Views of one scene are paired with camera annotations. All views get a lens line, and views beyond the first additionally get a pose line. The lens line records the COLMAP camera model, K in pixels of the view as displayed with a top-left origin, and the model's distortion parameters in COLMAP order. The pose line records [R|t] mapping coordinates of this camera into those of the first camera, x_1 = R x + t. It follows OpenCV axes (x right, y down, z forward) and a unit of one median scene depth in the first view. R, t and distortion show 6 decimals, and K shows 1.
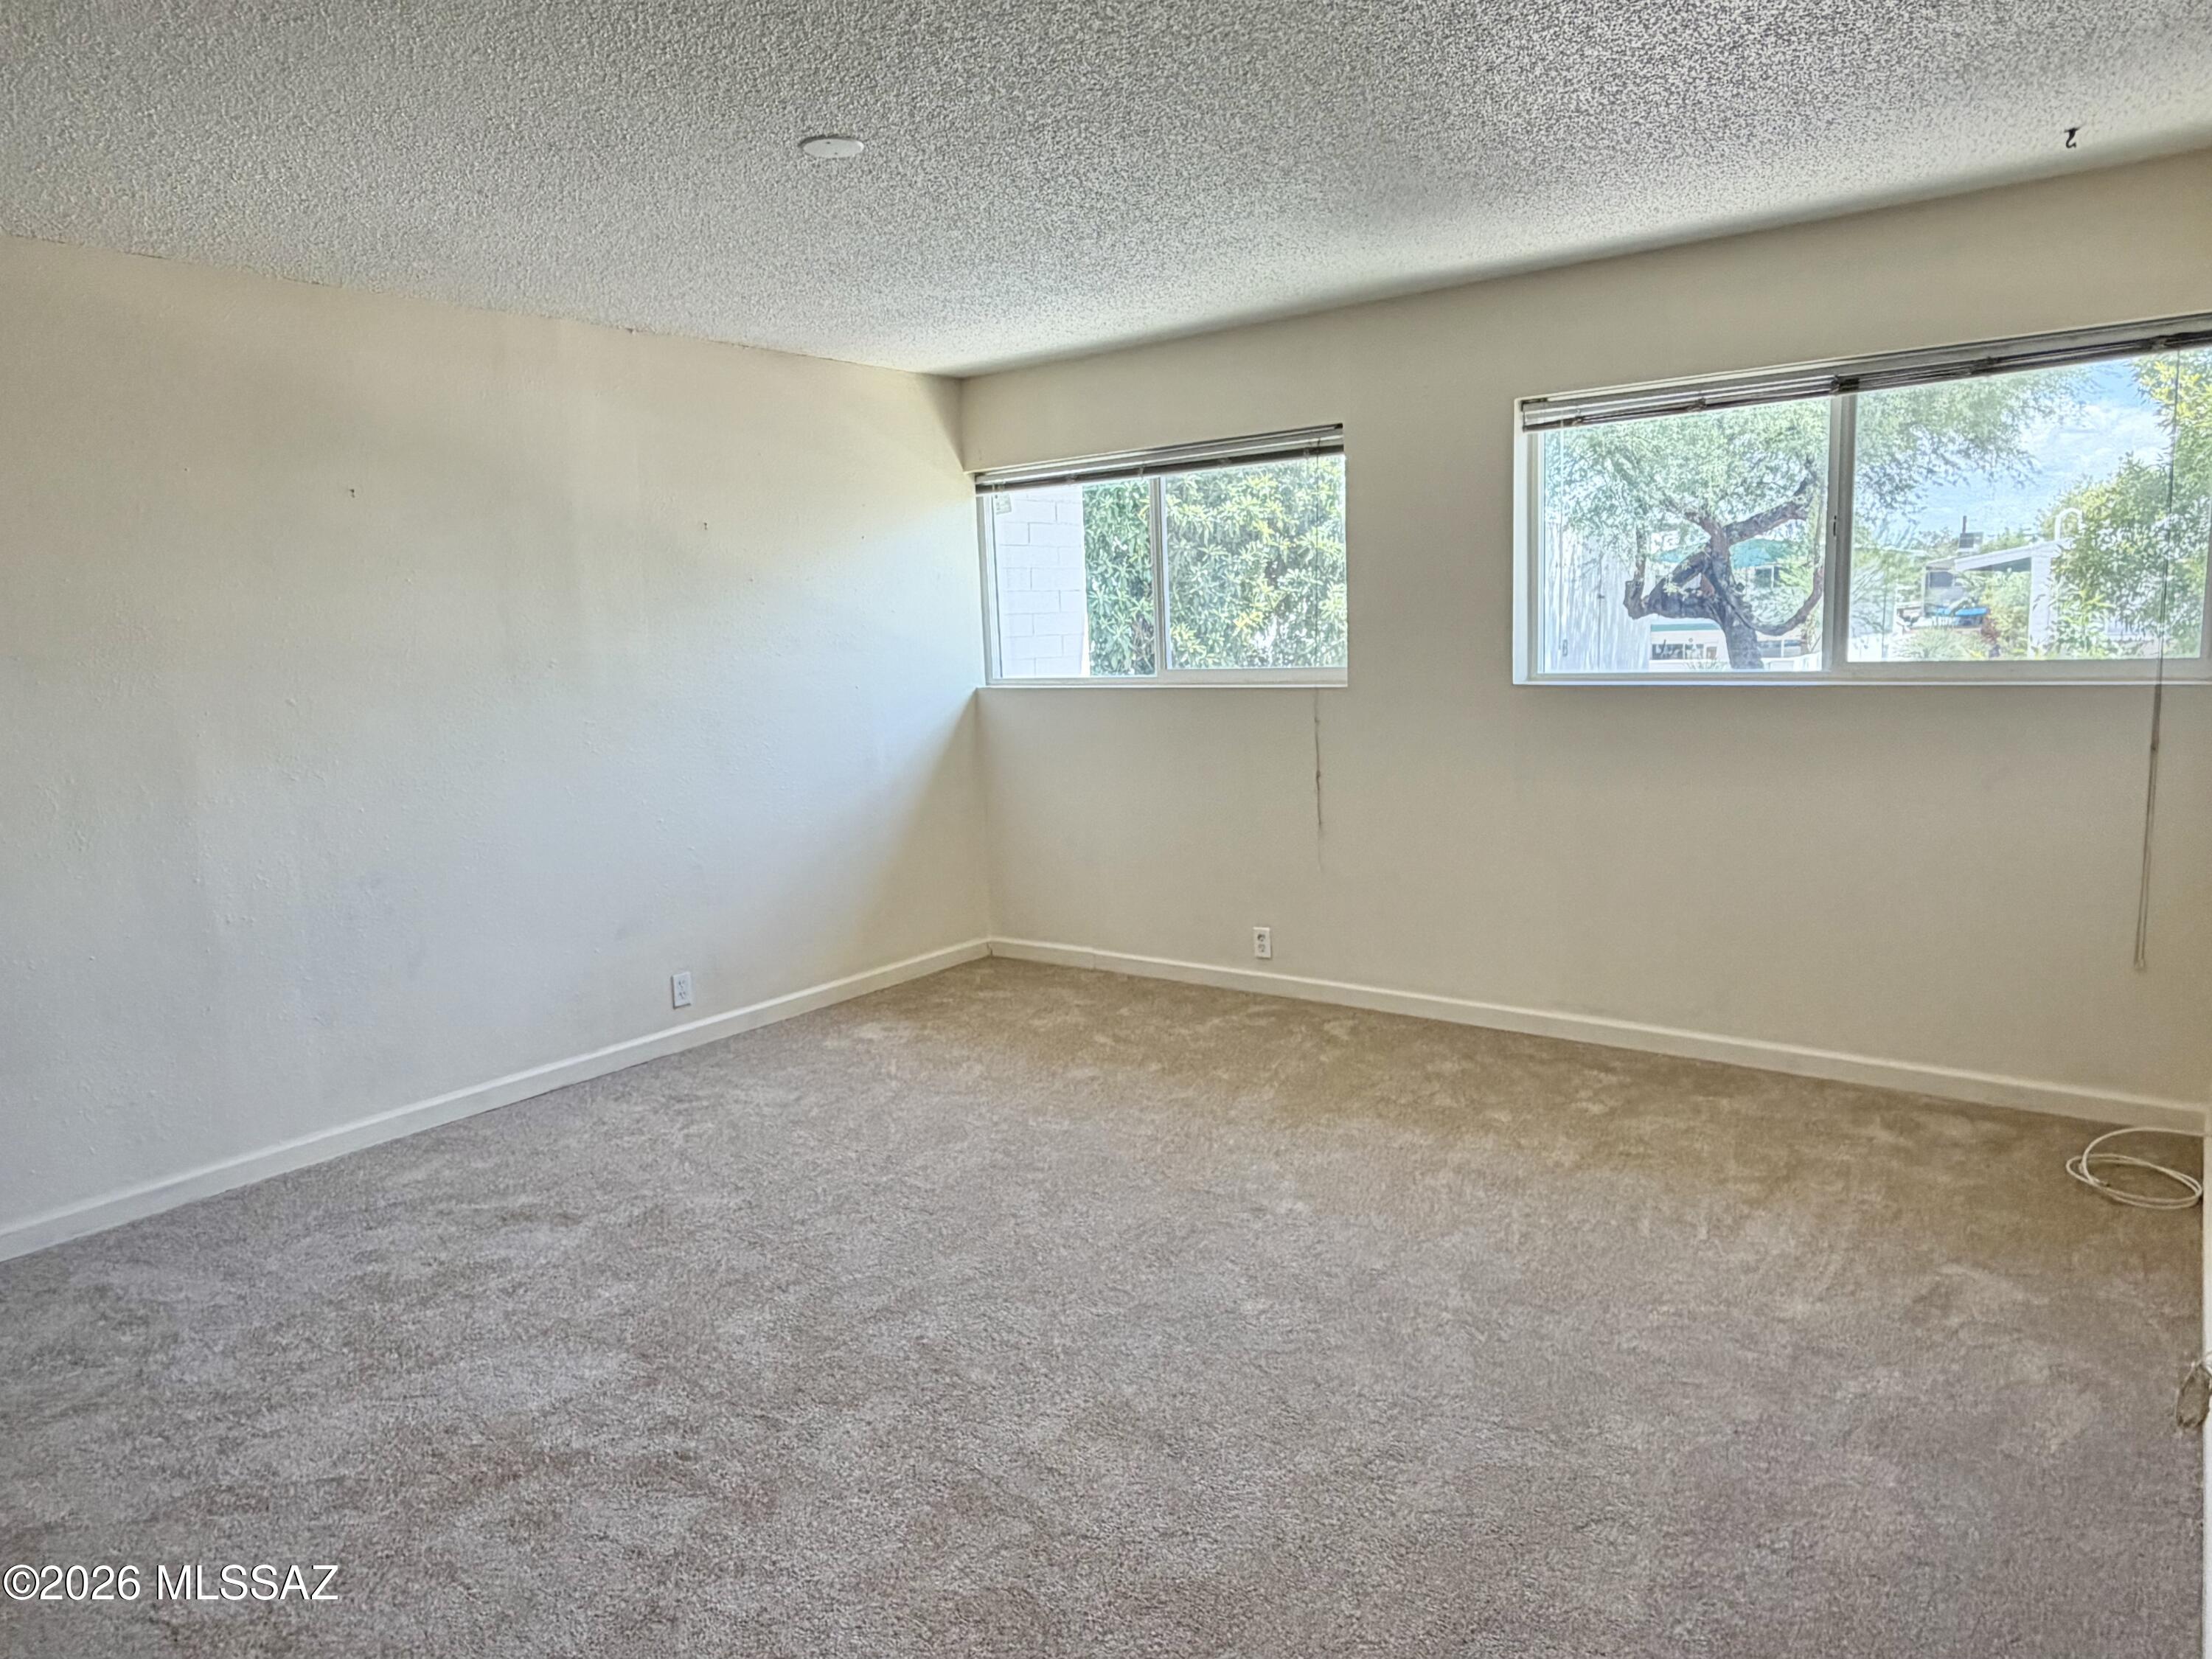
lens RADIAL K [[1404.8, 0, 1107.5], [0, 1404.8, 830.3], [0, 0, 1]] dist [-0.001004, 0.001934]
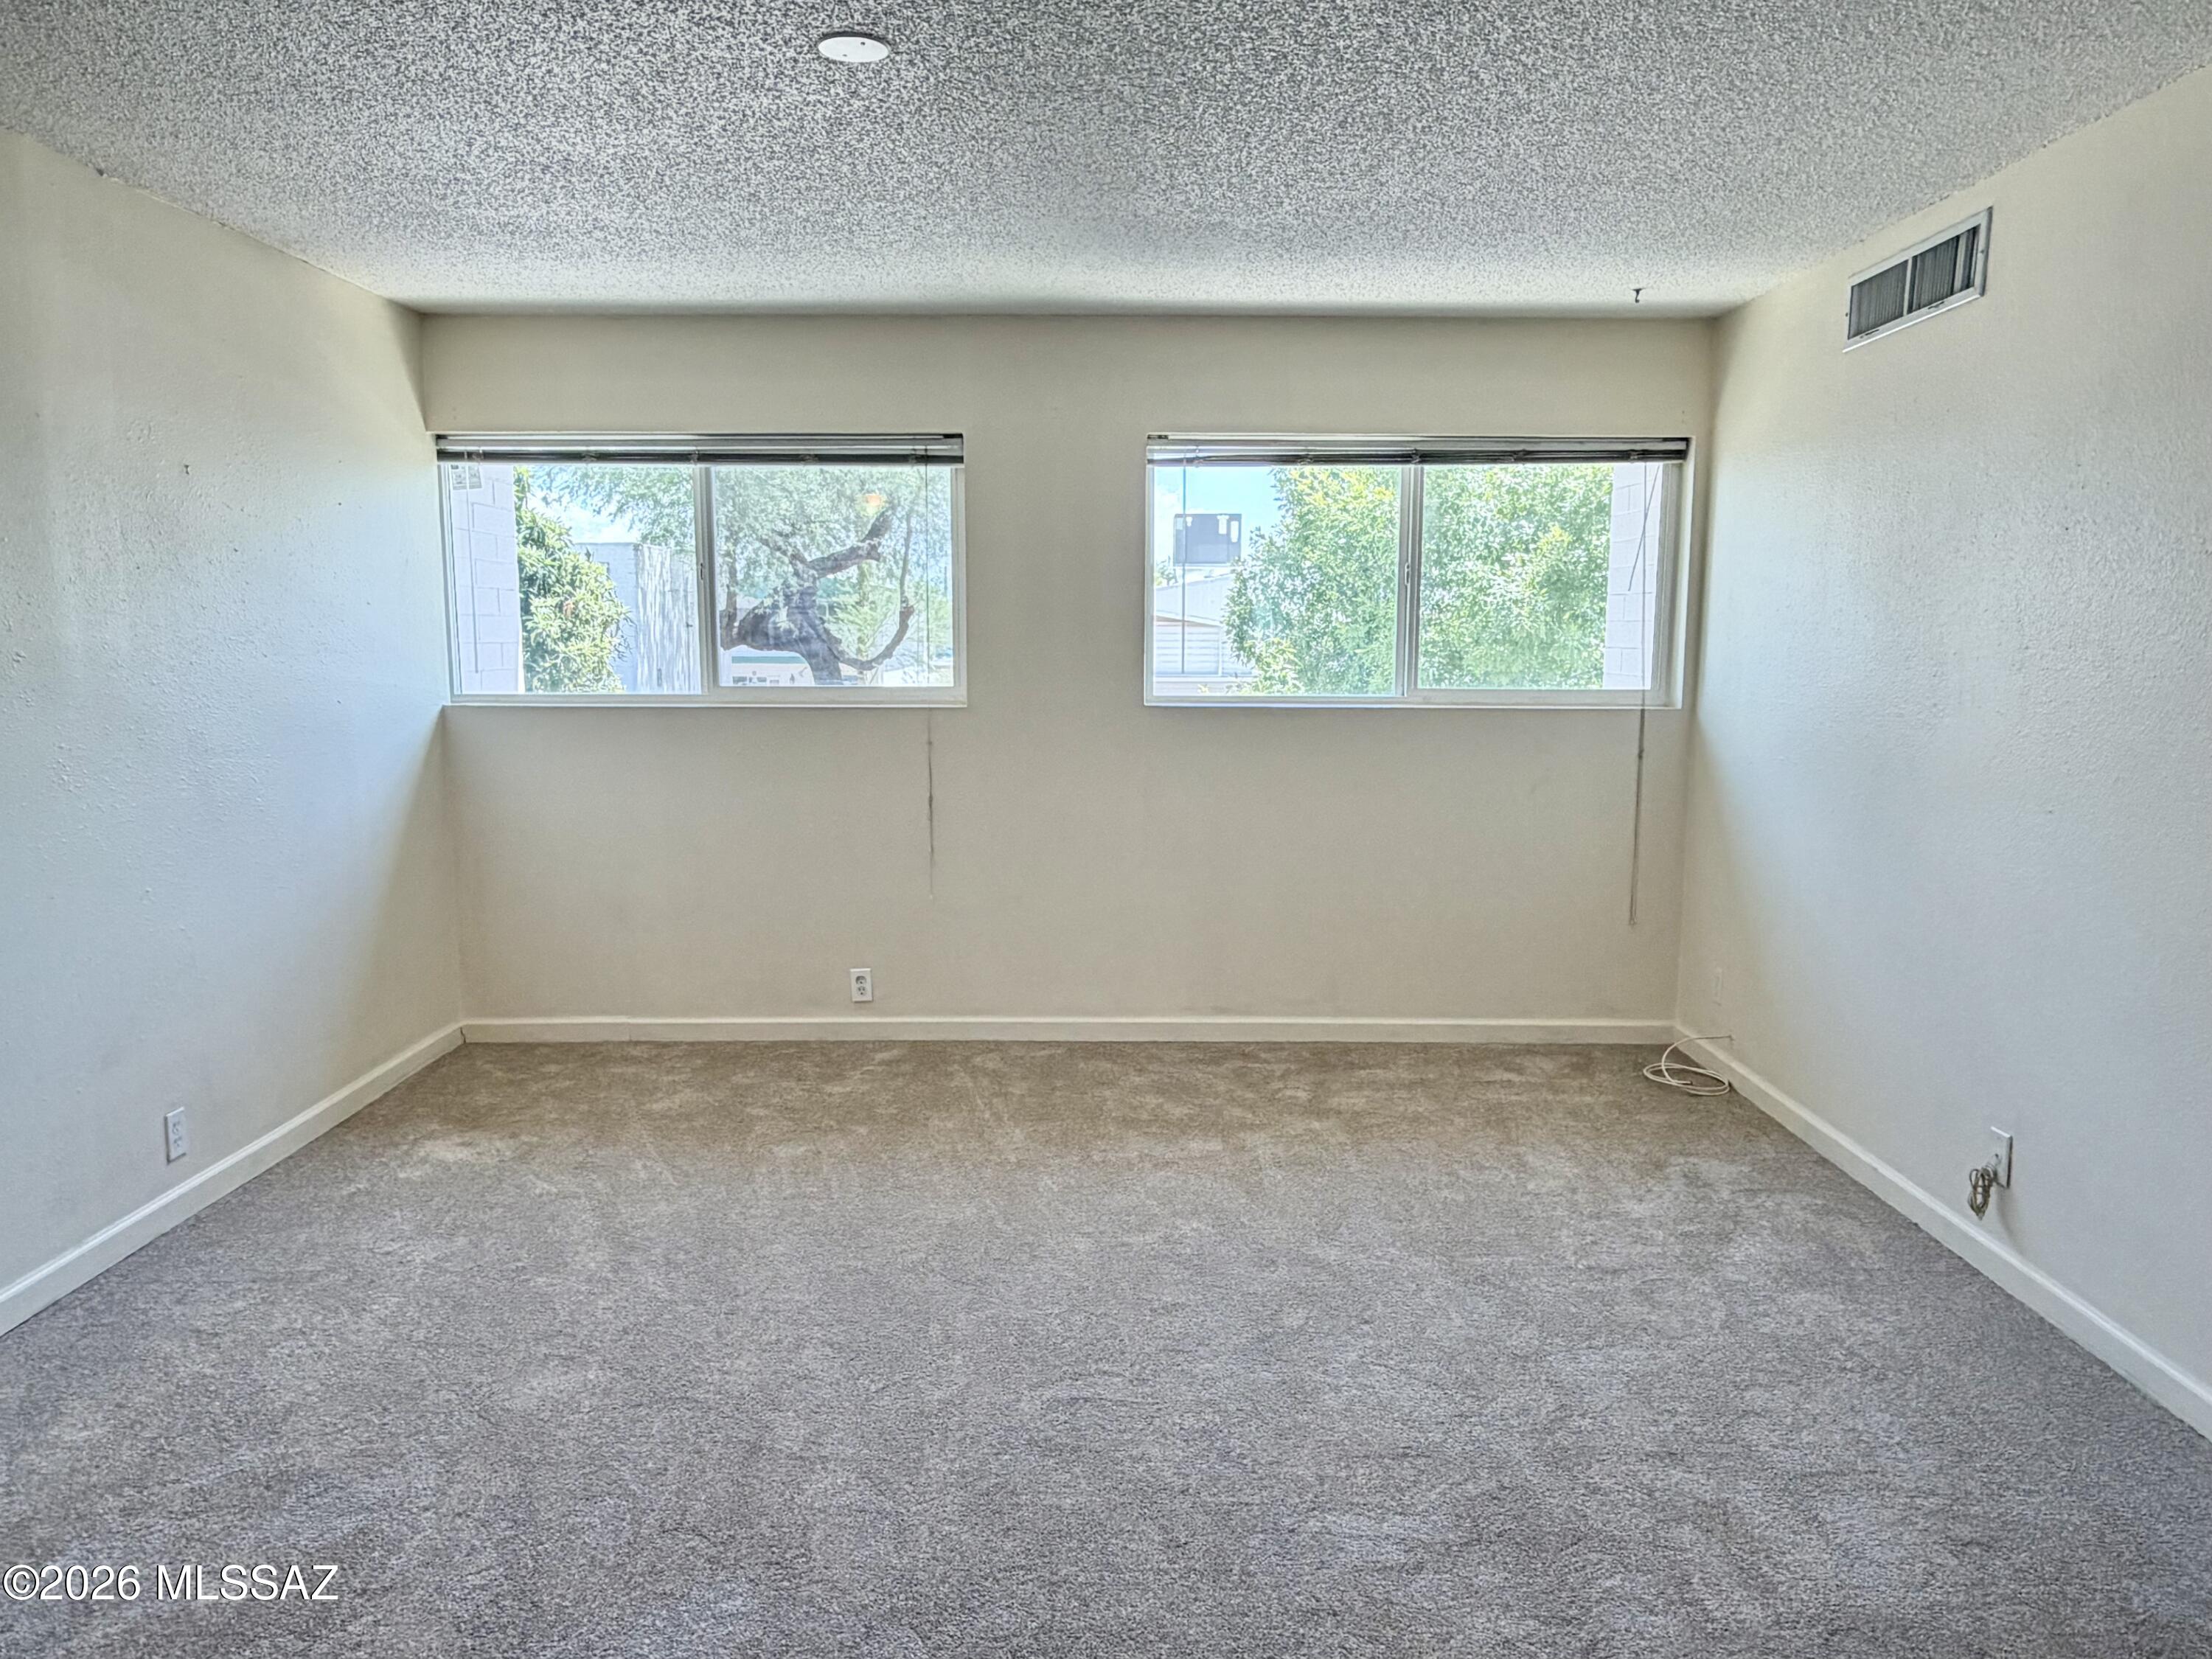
lens RADIAL K [[1497.4, 0, 1107.2], [0, 1497.4, 831.1], [0, 0, 1]] dist [-0.000261, 0.000641]
pose [[0.792803, -0.039589, 0.608191, -0.389705], [0.056747, 0.998348, -0.008986, -0.002762], [-0.606831, 0.041637, 0.793740, 0.135165]]
